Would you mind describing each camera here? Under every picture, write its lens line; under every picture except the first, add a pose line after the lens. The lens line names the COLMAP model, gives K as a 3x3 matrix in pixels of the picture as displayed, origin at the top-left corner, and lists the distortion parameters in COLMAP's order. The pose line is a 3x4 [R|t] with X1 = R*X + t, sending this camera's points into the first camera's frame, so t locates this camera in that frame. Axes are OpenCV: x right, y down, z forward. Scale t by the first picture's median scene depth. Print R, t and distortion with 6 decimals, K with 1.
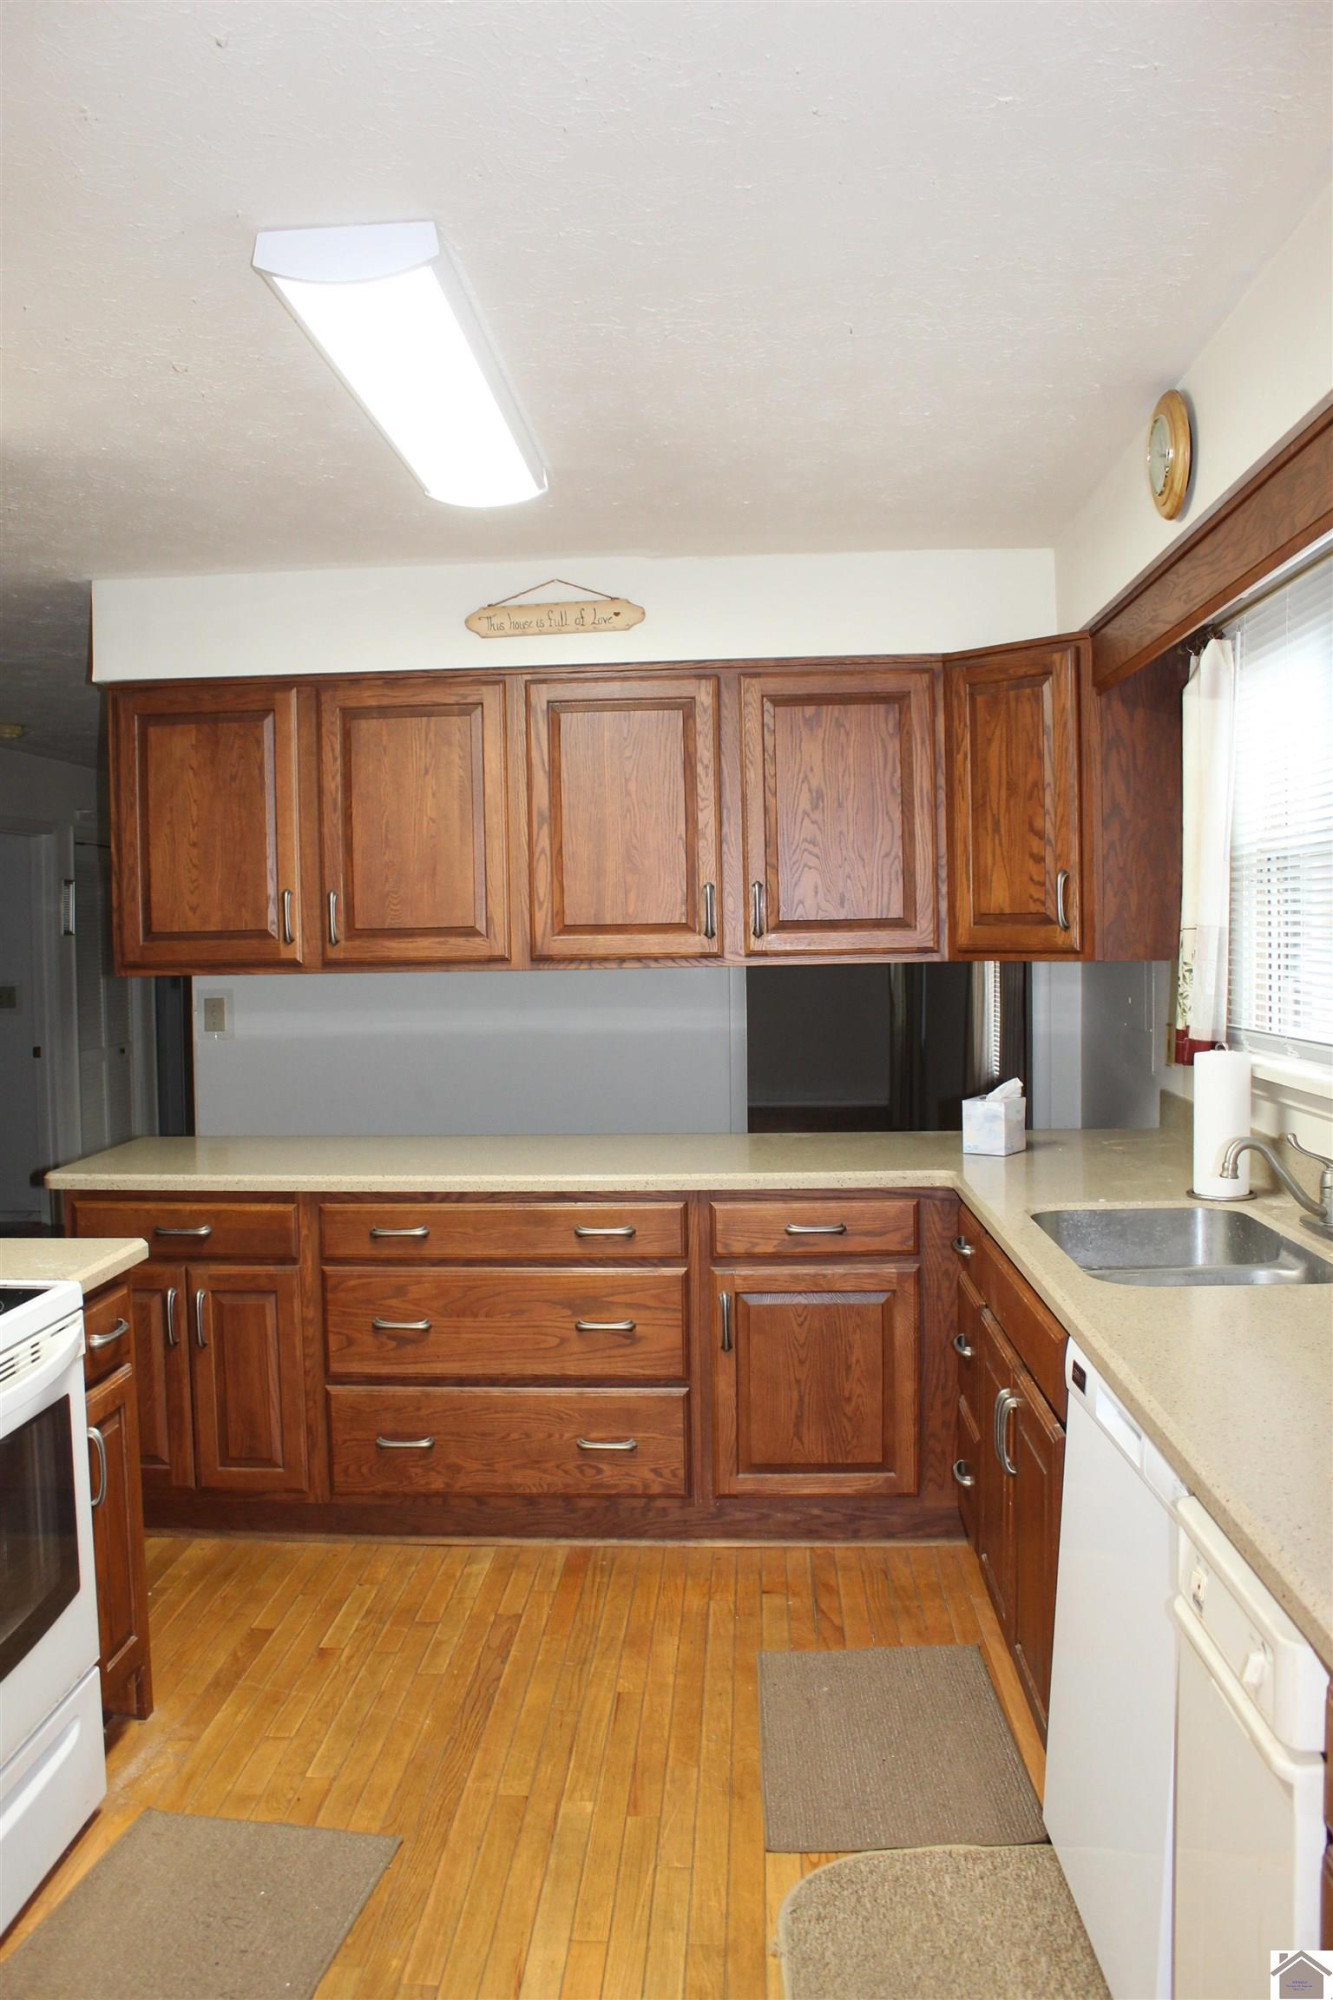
lens RADIAL K [[1678.5, 0, 666.5], [0, 1678.5, 1000.0], [0, 0, 1]] dist [-0.166302, 0.159261]
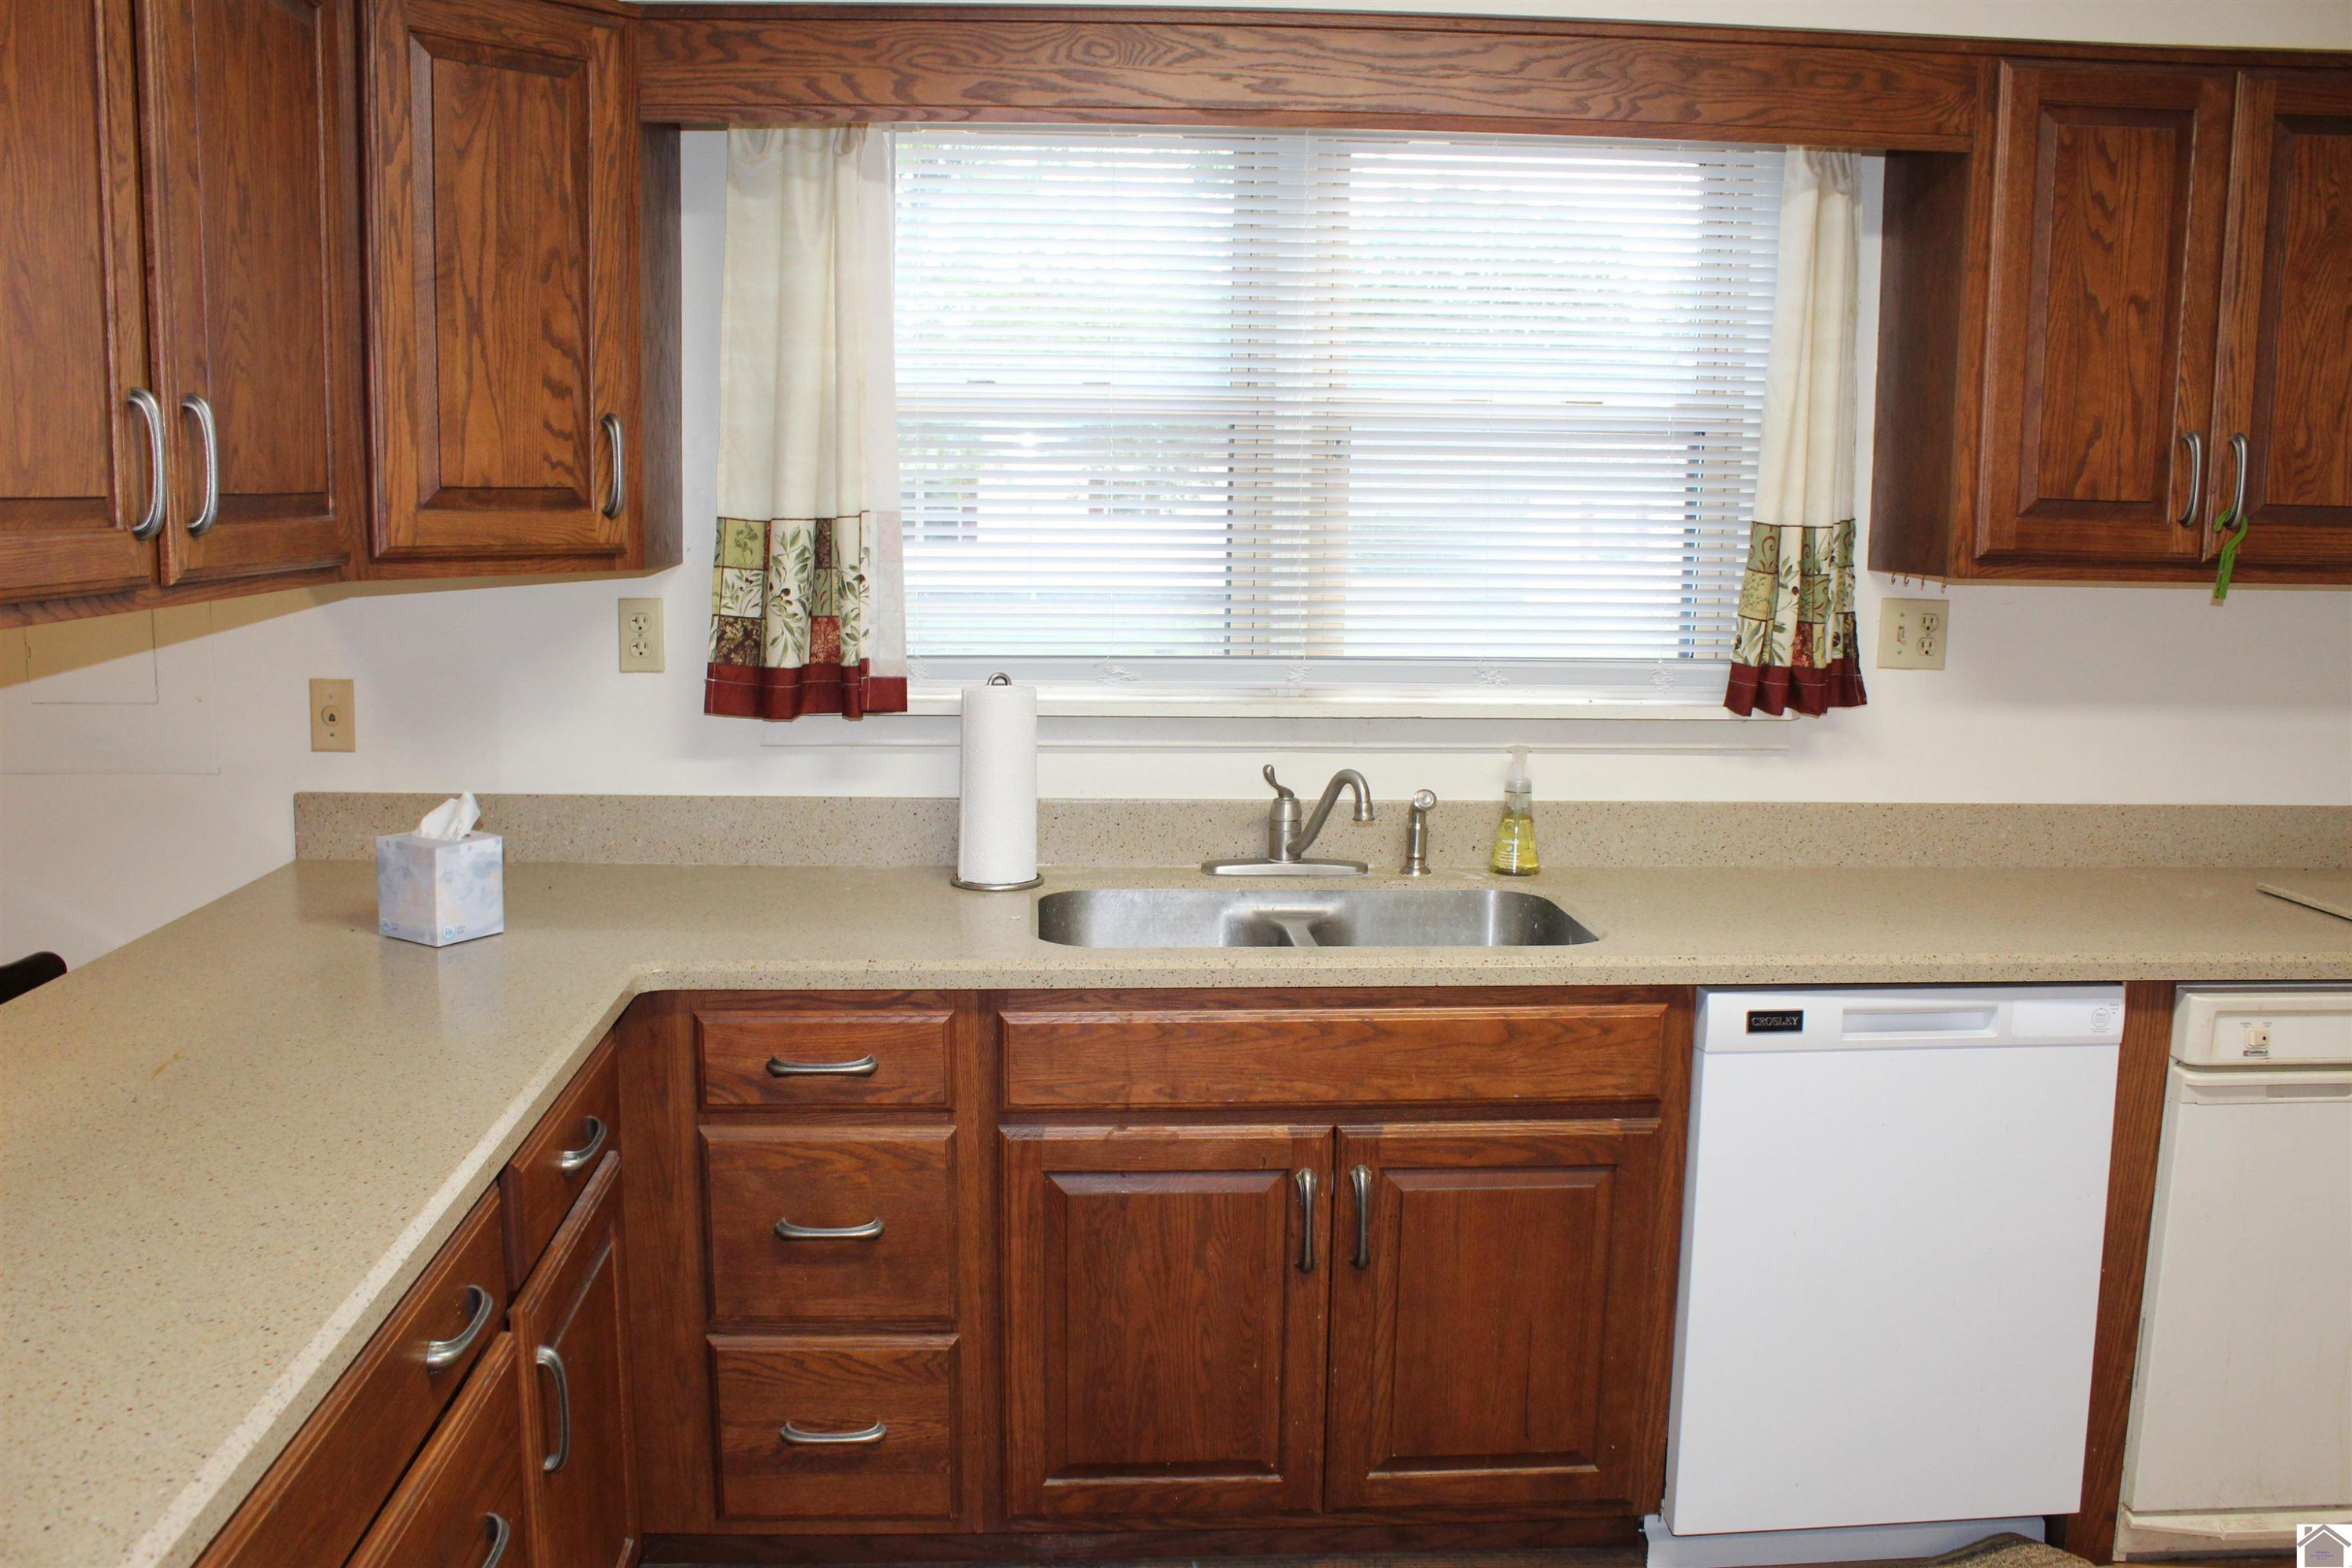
lens RADIAL K [[1973.9, 0, 1163.6], [0, 1973.9, 793.5], [0, 0, 1]] dist [-0.166302, 0.159261]
pose [[-0.116187, -0.133687, 0.984189, -0.455959], [0.031071, 0.989926, 0.138135, -0.033835], [-0.992741, 0.046630, -0.110863, 0.871470]]
